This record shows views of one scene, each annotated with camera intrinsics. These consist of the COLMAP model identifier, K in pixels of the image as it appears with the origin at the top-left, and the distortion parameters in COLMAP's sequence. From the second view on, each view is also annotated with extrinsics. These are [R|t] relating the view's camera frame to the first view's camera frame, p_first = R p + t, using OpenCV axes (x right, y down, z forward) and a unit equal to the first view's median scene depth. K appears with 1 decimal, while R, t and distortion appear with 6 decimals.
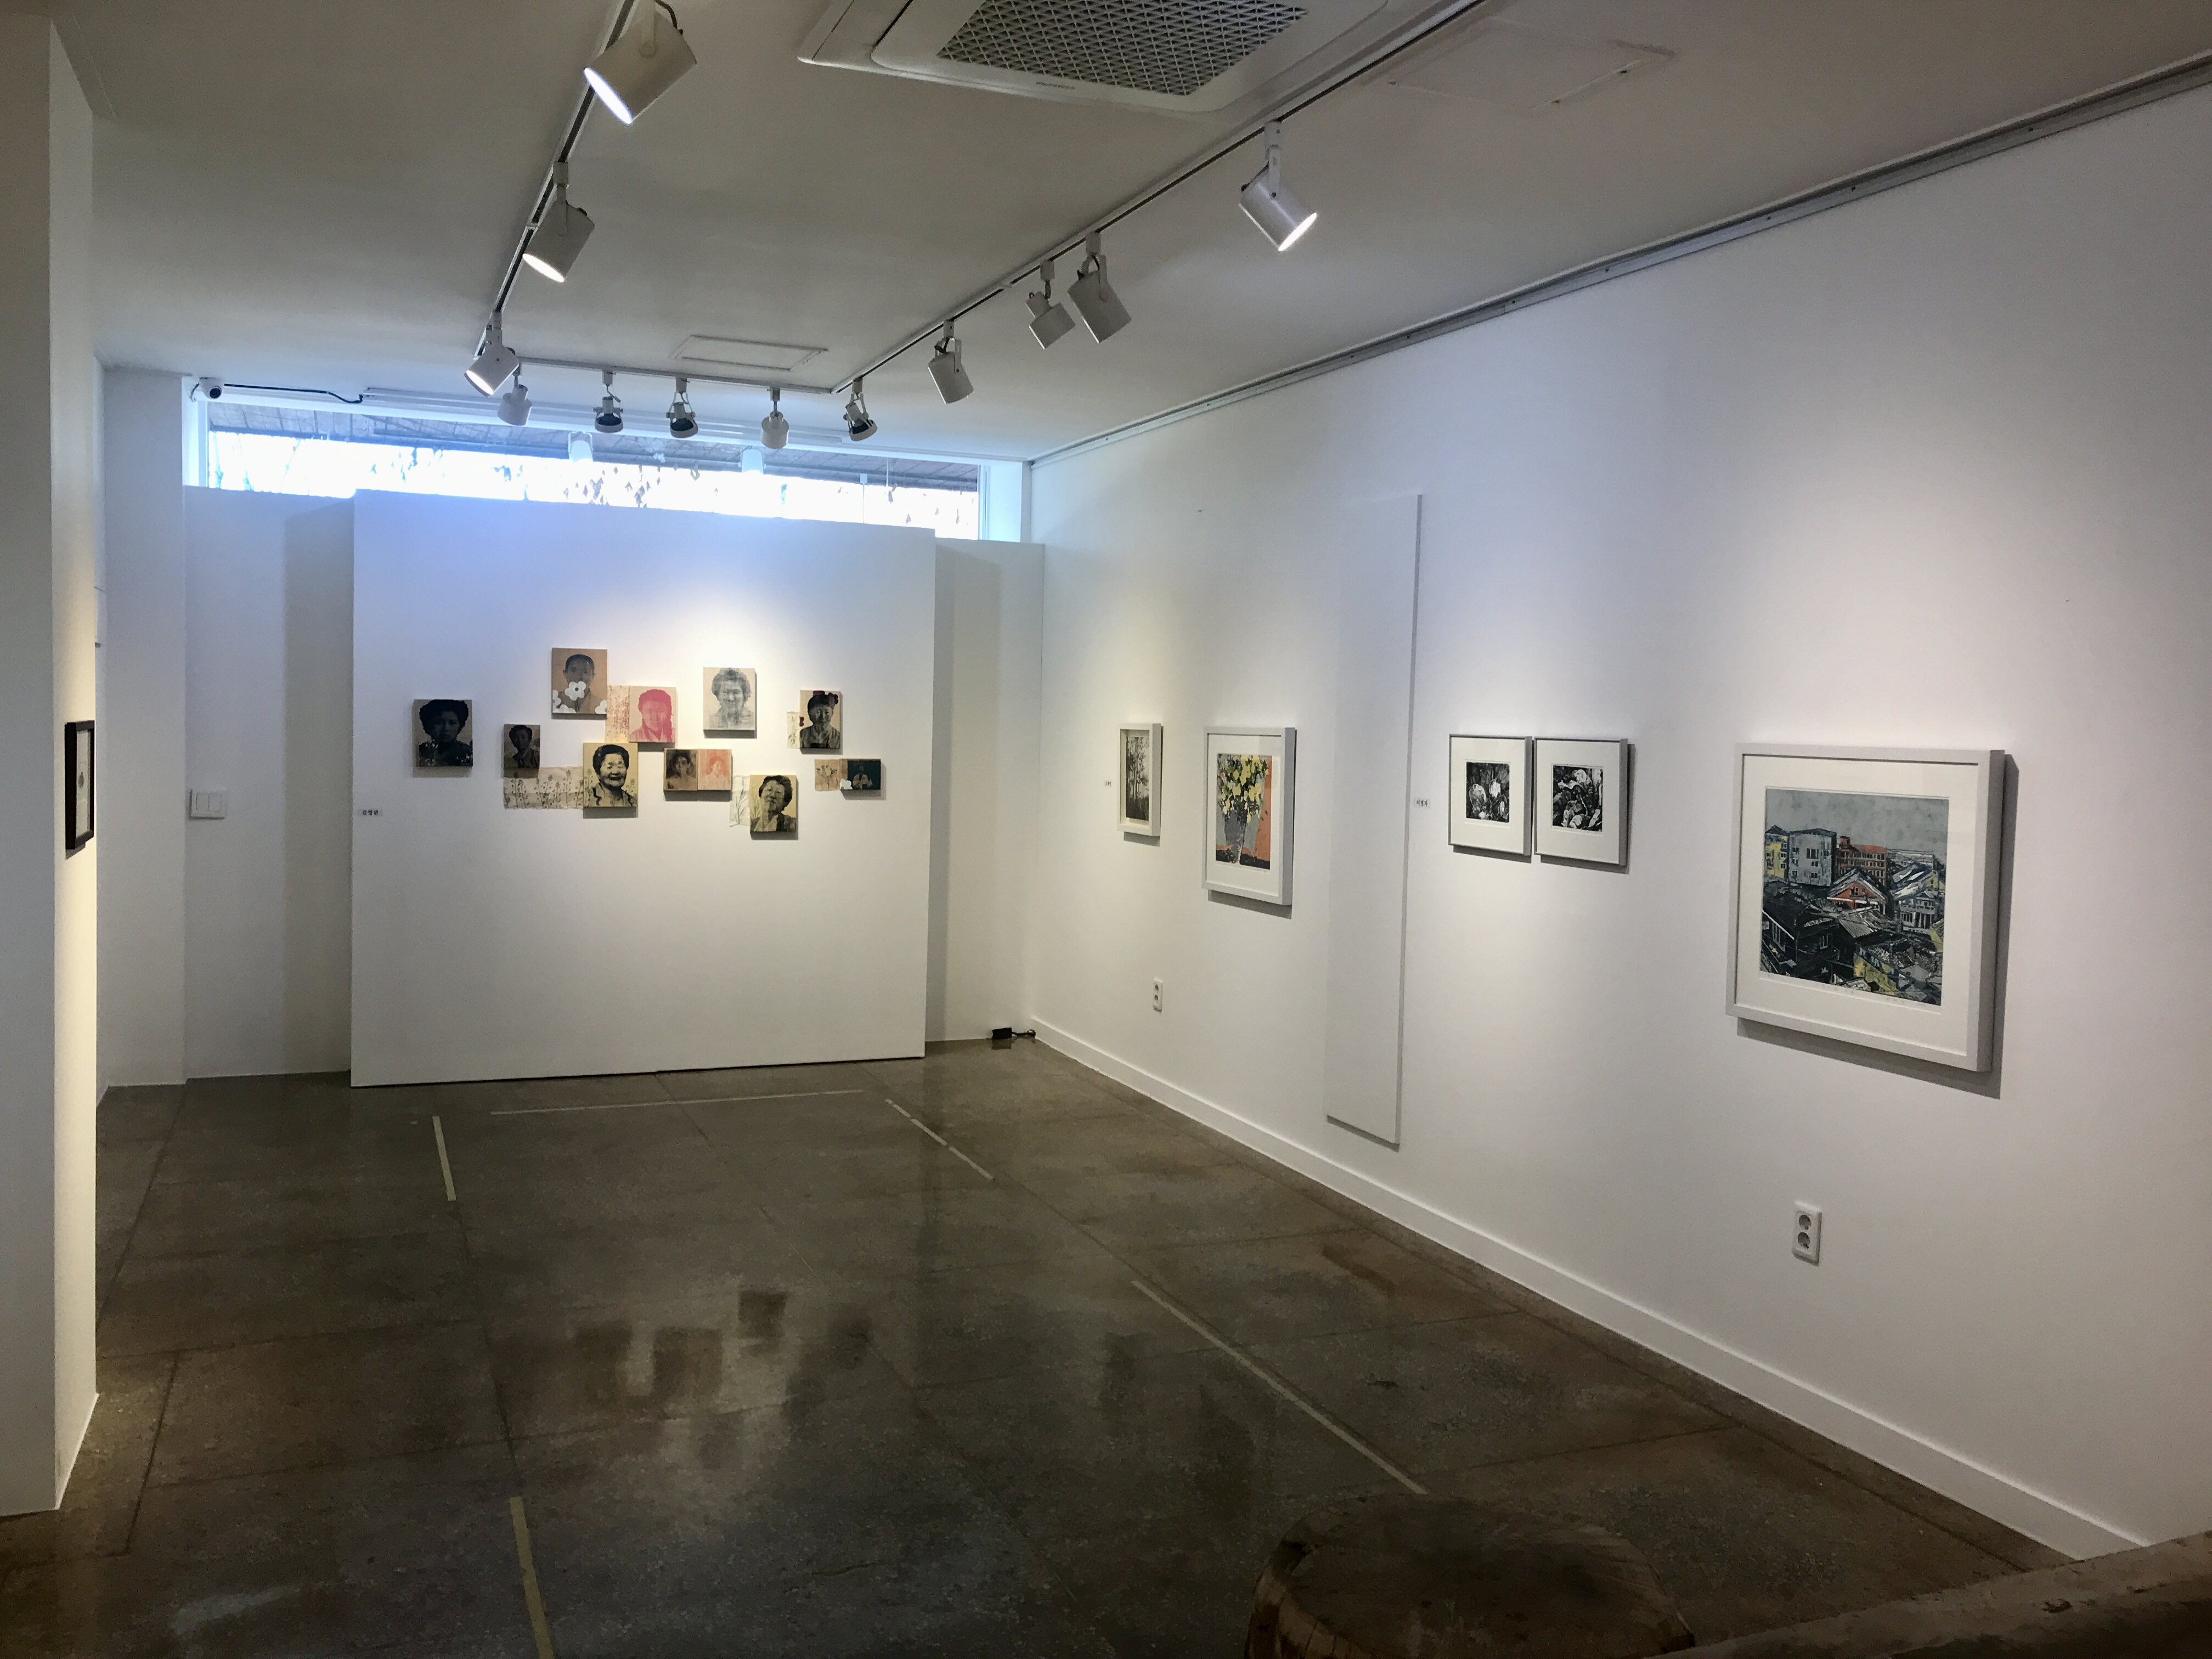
lens RADIAL K [[1818.0, 0, 1121.1], [0, 1818.0, 821.4], [0, 0, 1]] dist [0.049156, -0.057007]
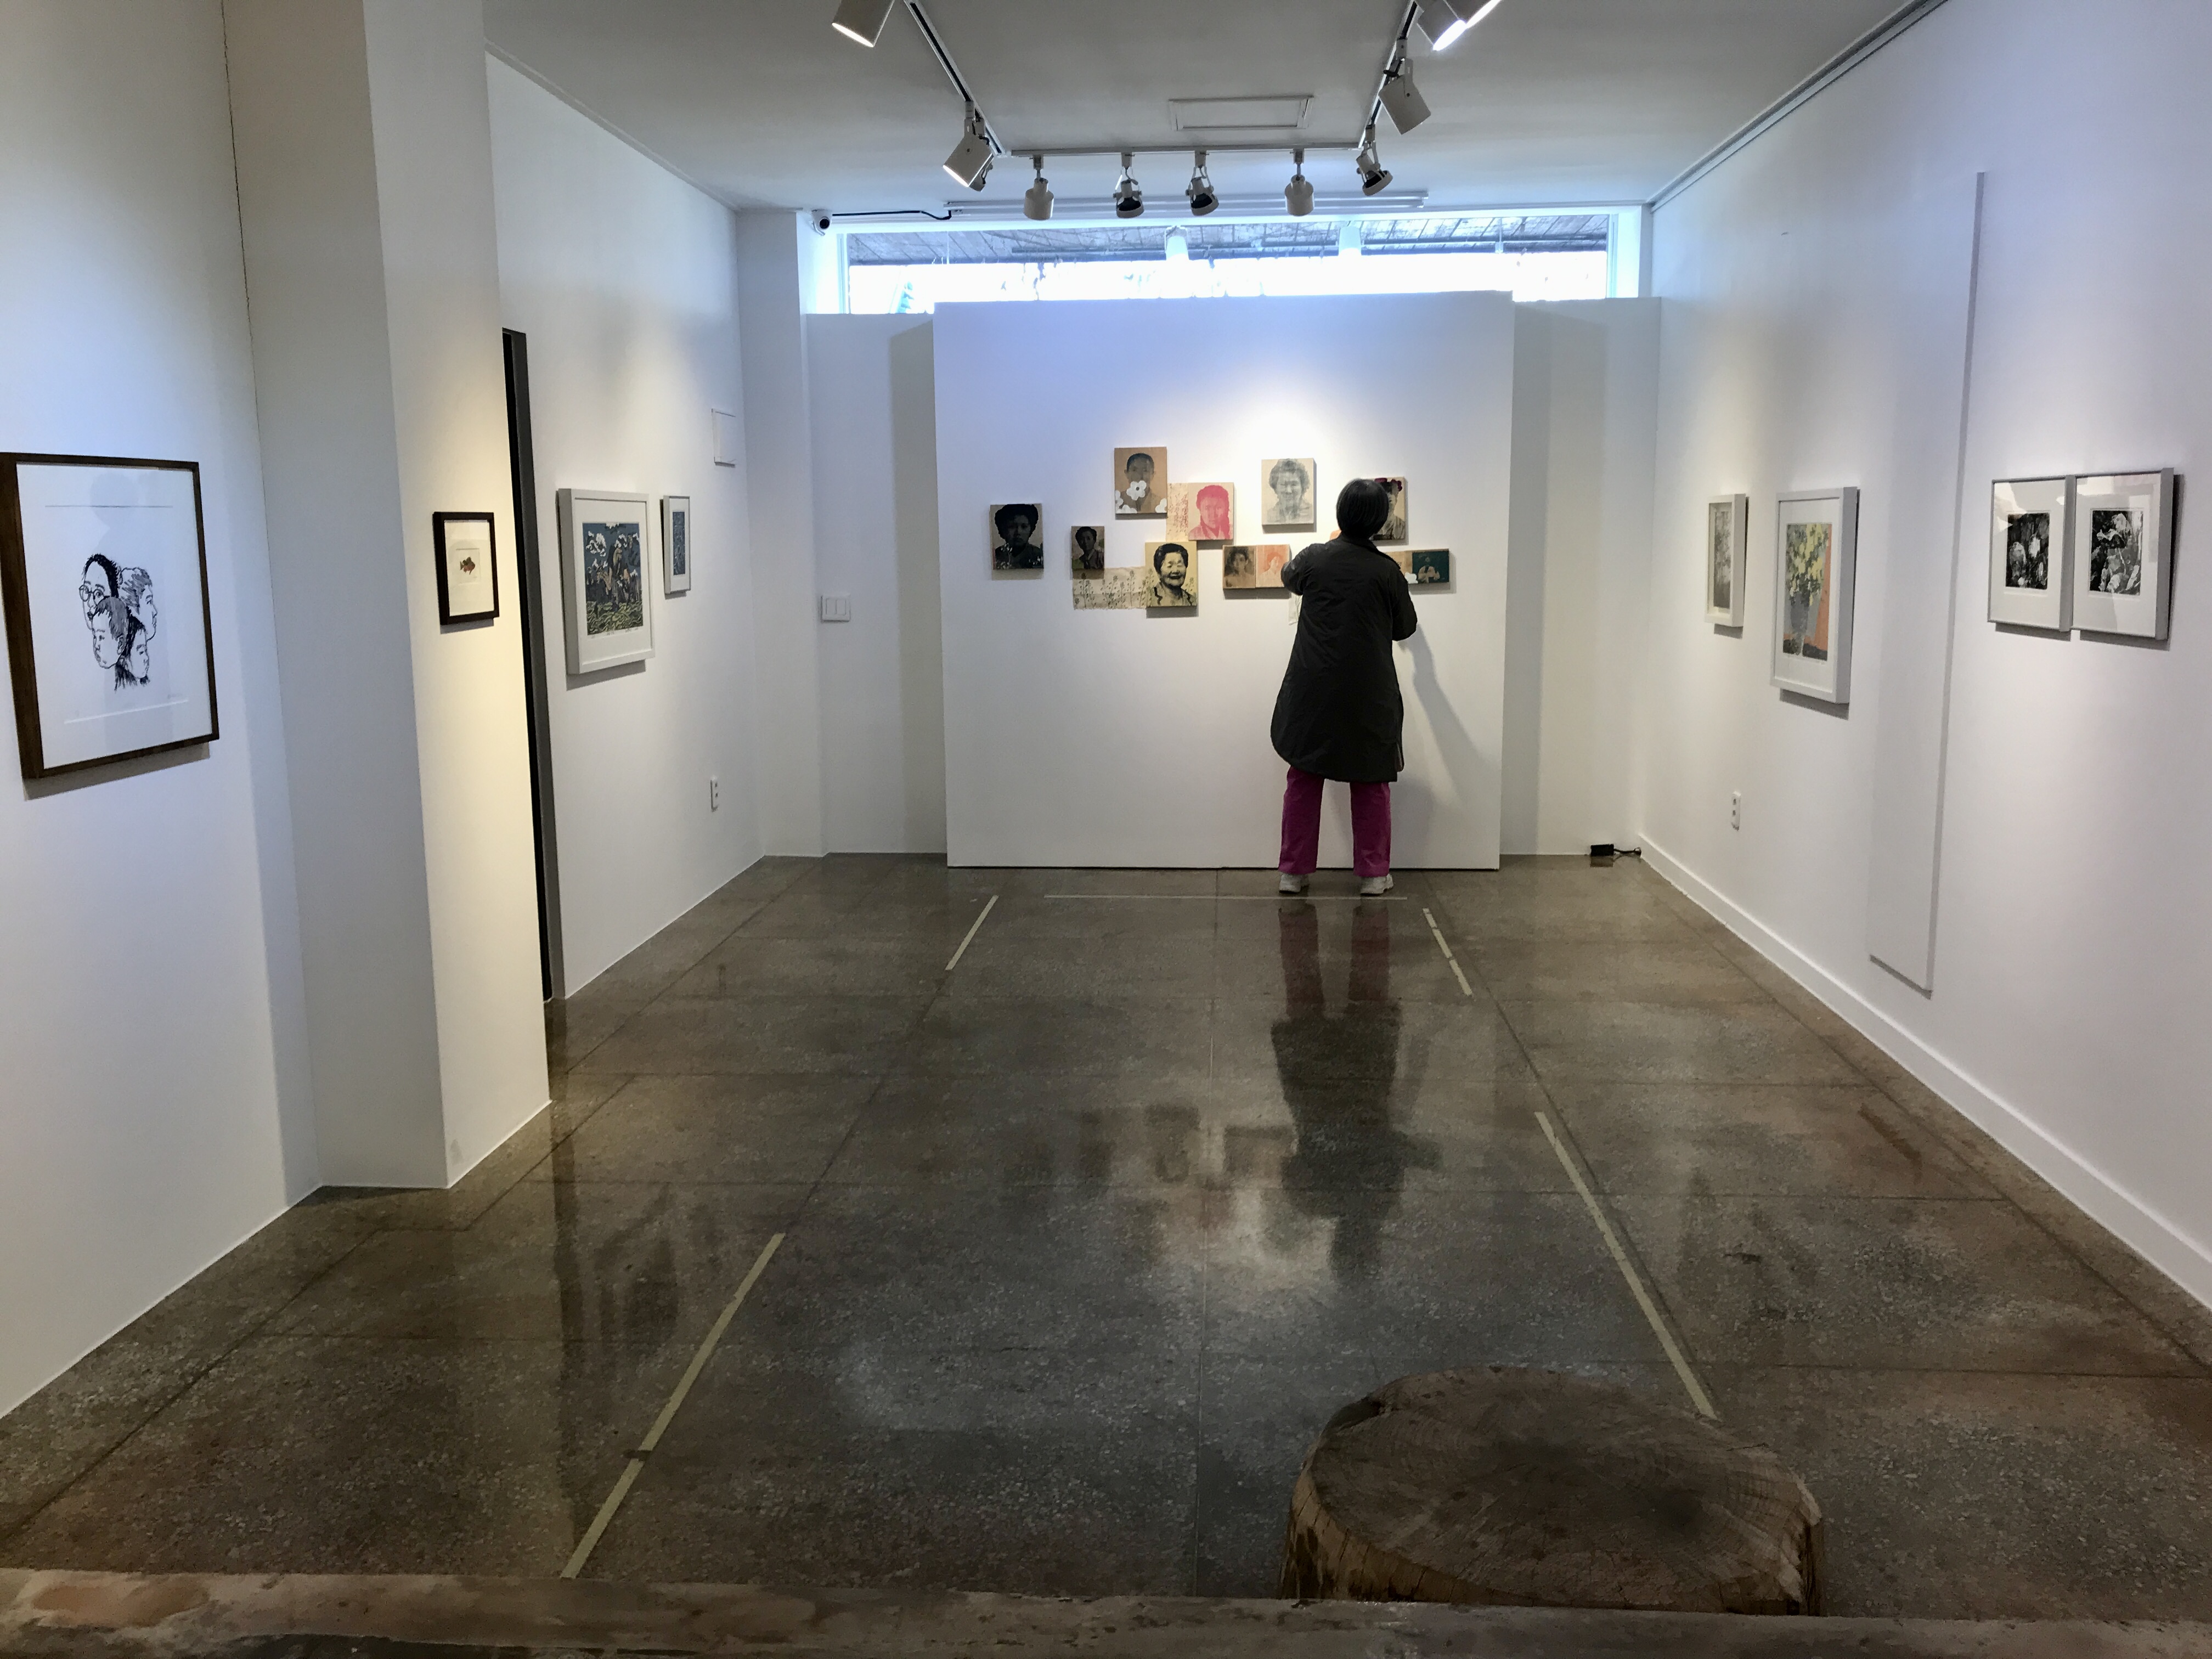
lens RADIAL K [[1818.0, 0, 1102.5], [0, 1818.0, 834.8], [0, 0, 1]] dist [0.049156, -0.057007]
pose [[0.891393, 0.039286, -0.451526, 0.162867], [0.008124, 0.994691, 0.102583, 0.016354], [0.453159, -0.095110, 0.886341, 0.088734]]
